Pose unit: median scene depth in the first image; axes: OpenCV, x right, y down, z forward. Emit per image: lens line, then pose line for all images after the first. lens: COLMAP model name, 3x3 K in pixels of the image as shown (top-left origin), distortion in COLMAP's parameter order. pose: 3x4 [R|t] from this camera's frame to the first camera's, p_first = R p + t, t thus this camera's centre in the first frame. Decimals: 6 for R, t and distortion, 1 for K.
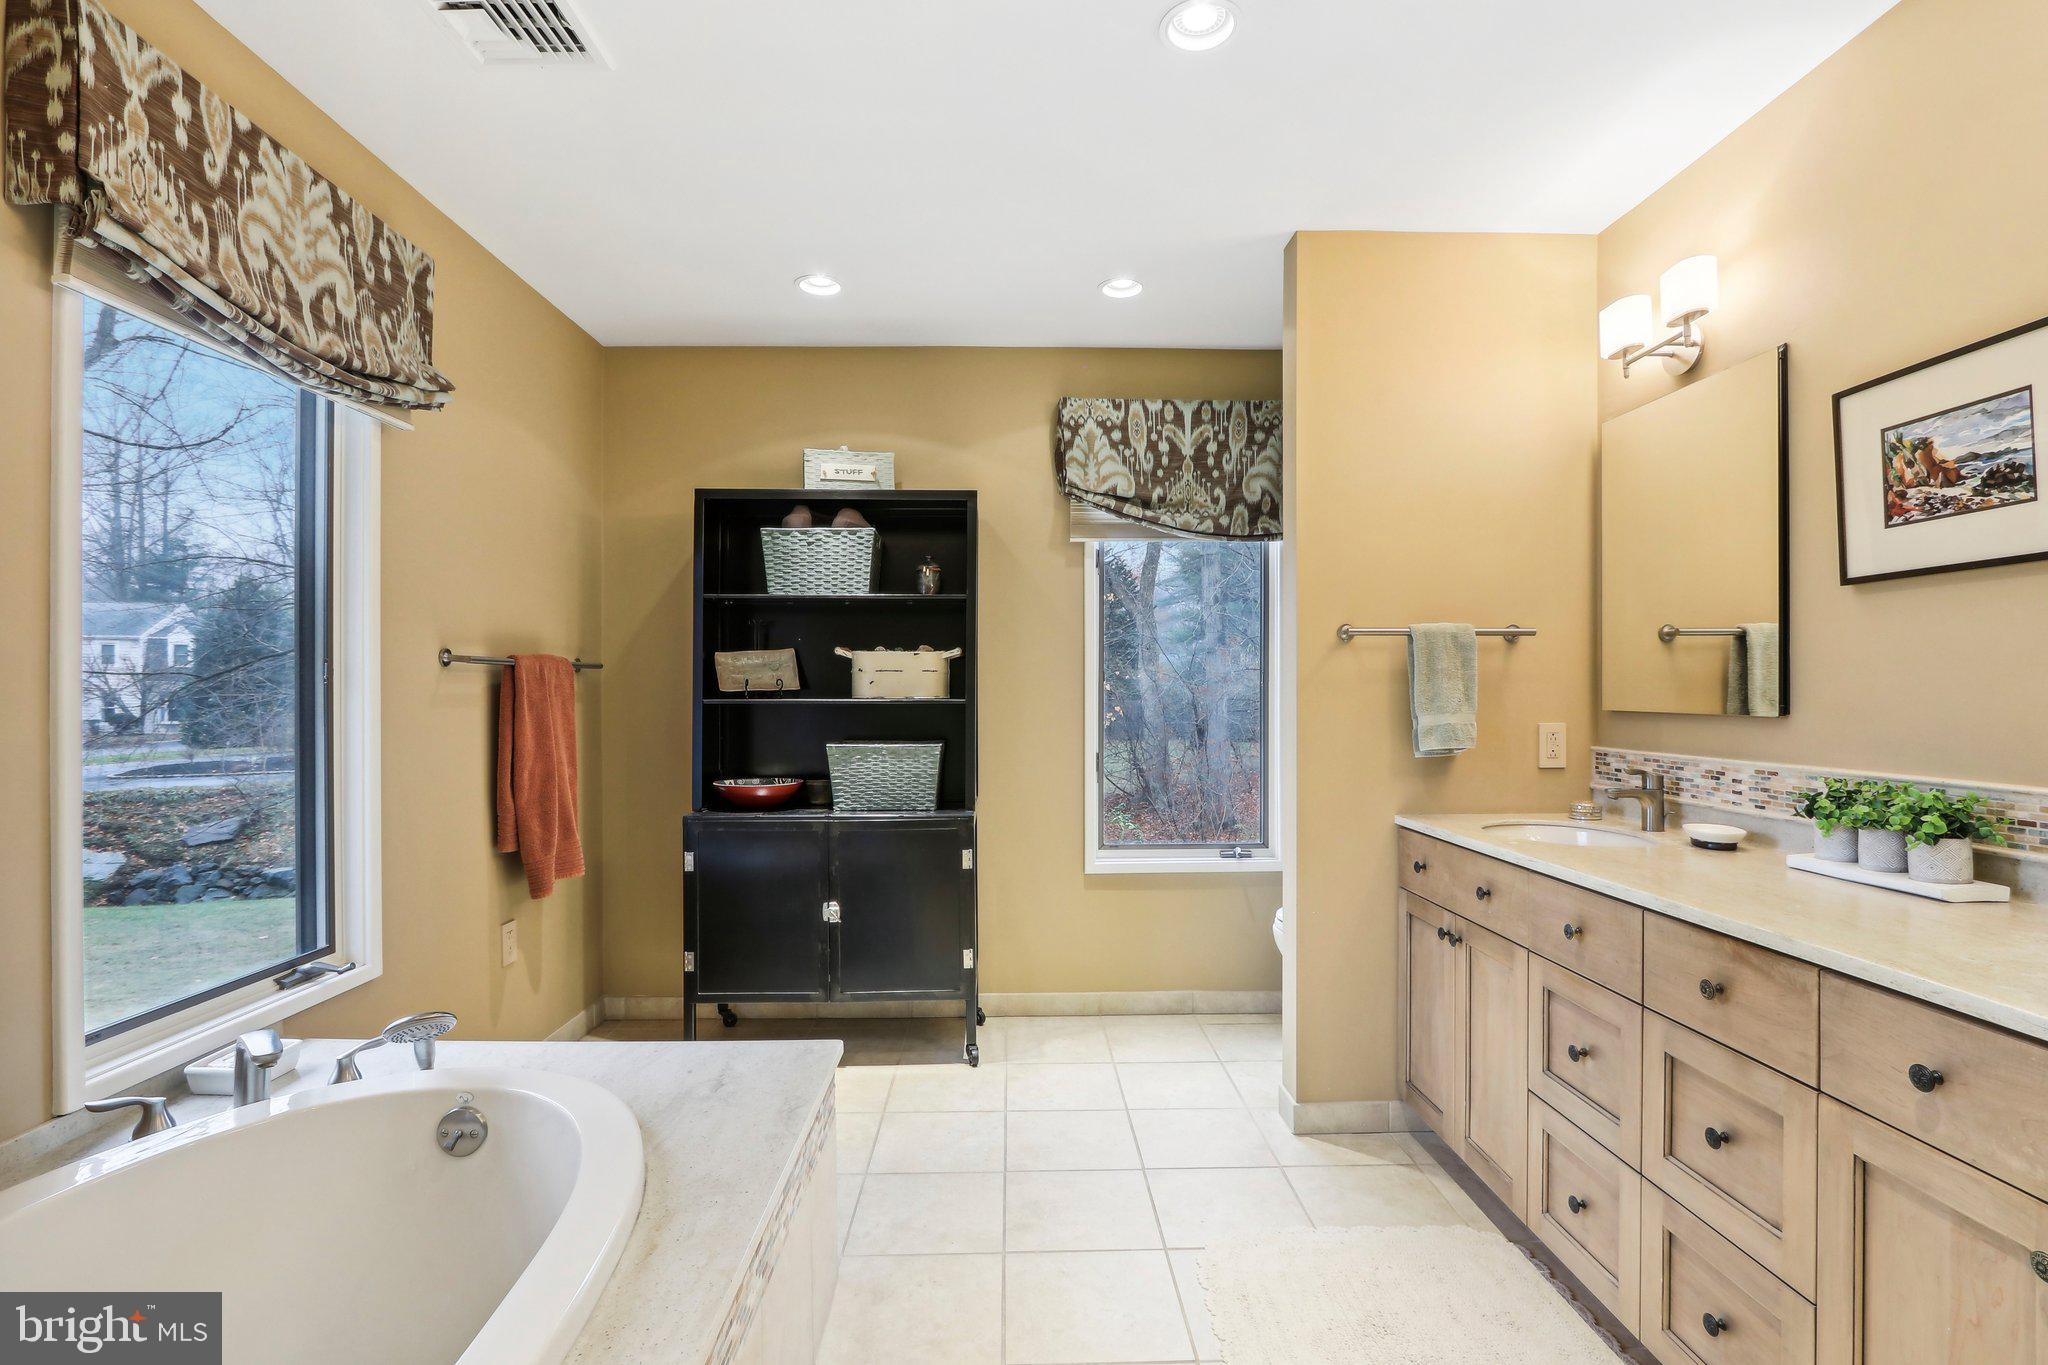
lens RADIAL K [[956.3, 0, 1017.5], [0, 956.3, 685.0], [0, 0, 1]] dist [-0.034884, 0.000193]
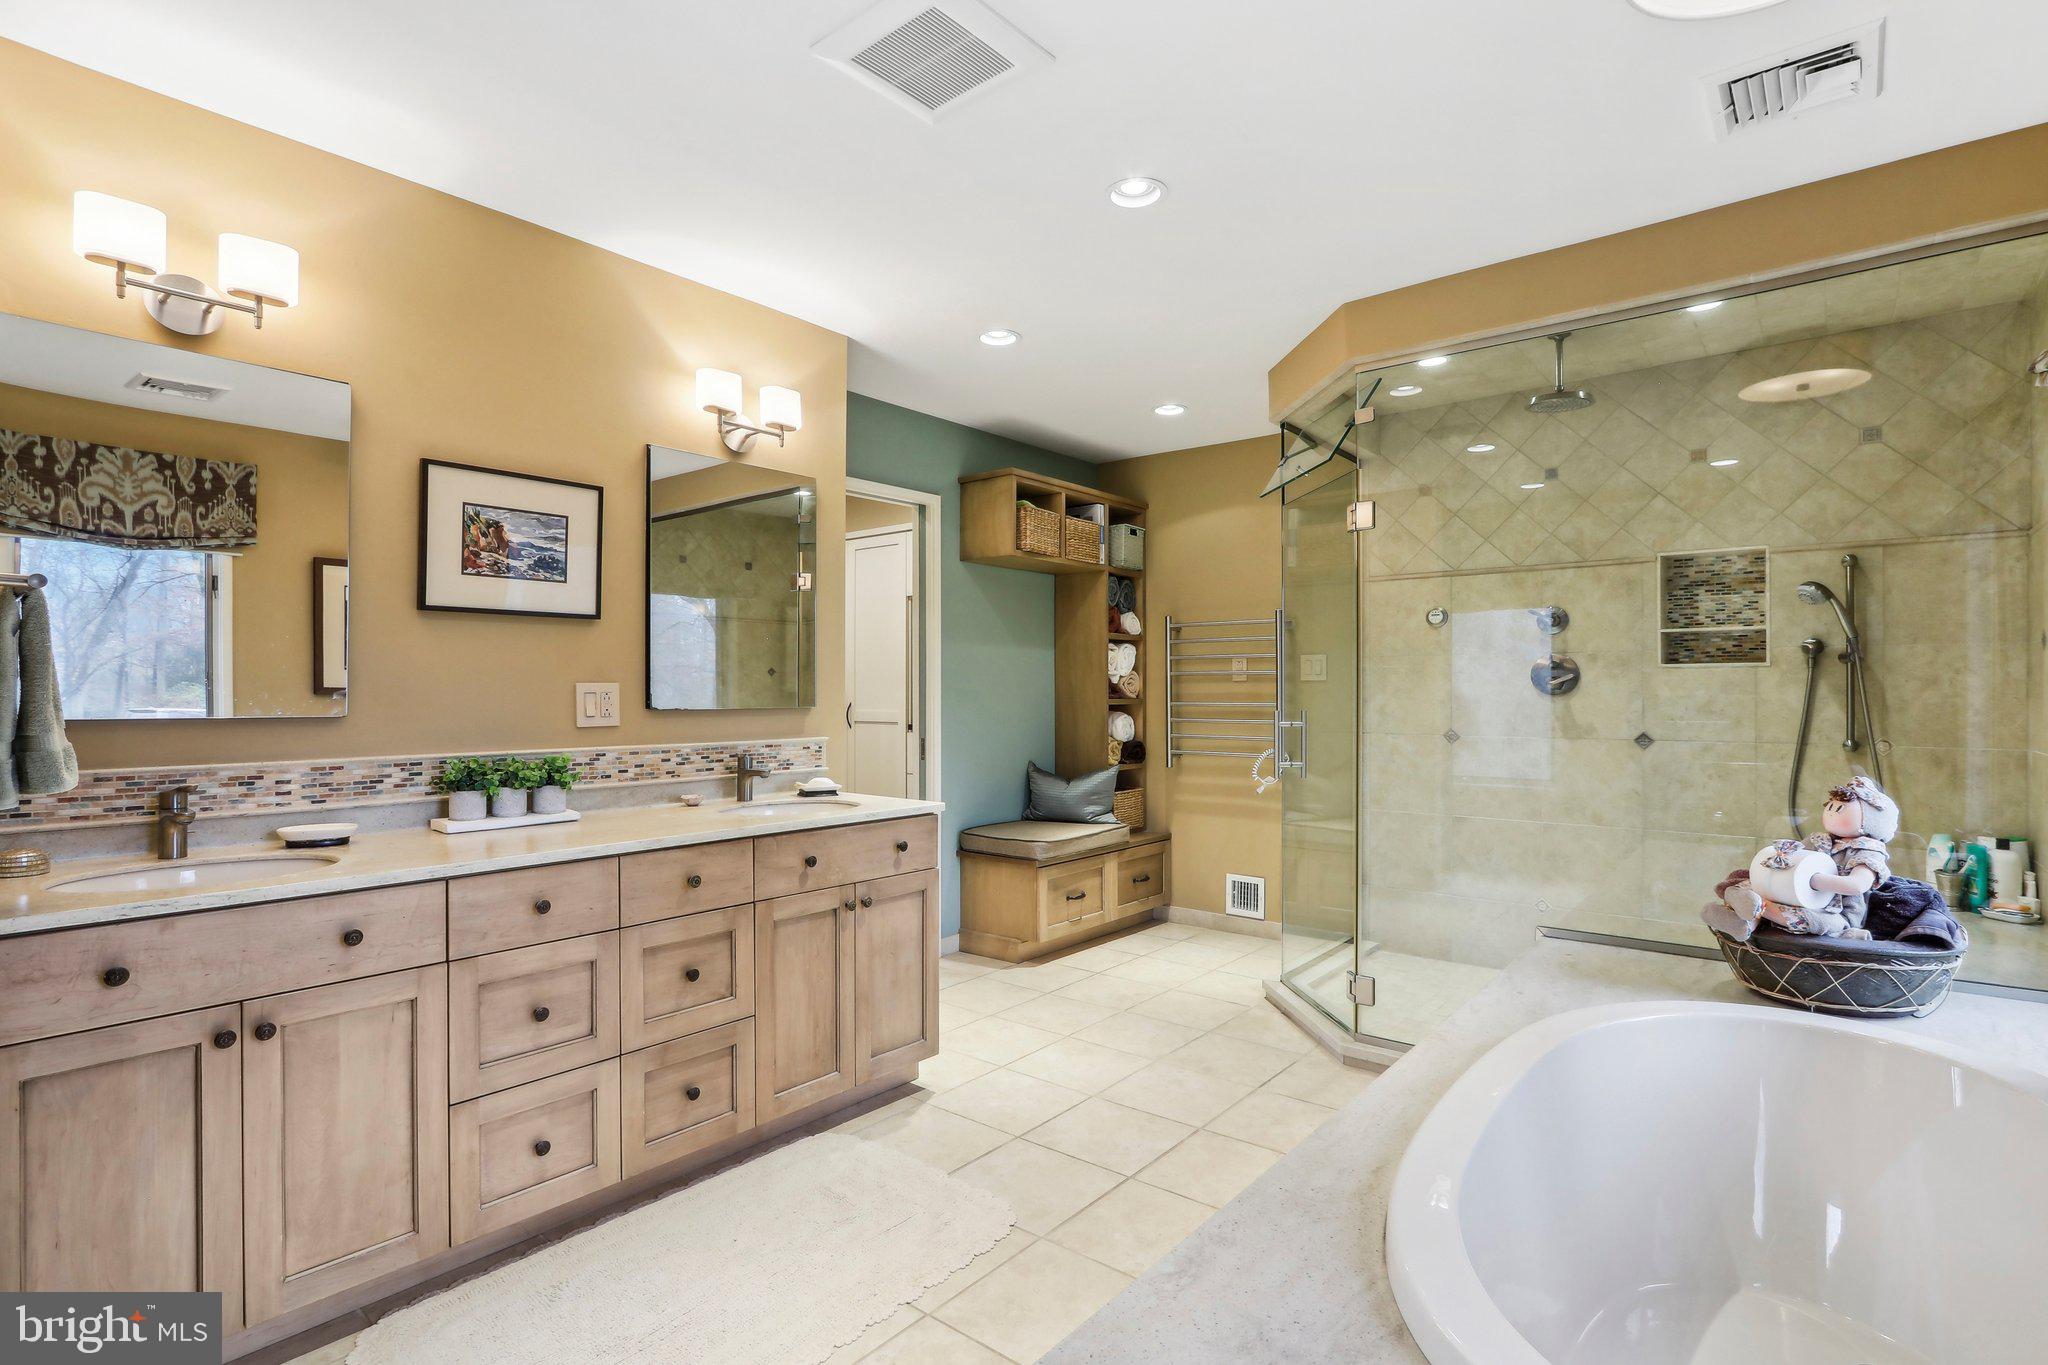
lens RADIAL K [[956.3, 0, 953.1], [0, 956.3, 704.7], [0, 0, 1]] dist [-0.034884, 0.000193]
pose [[-0.718454, -0.003154, 0.695567, -0.580696], [-0.001990, 0.999995, 0.002480, 0.019341], [-0.695572, 0.000398, -0.718457, 1.555050]]
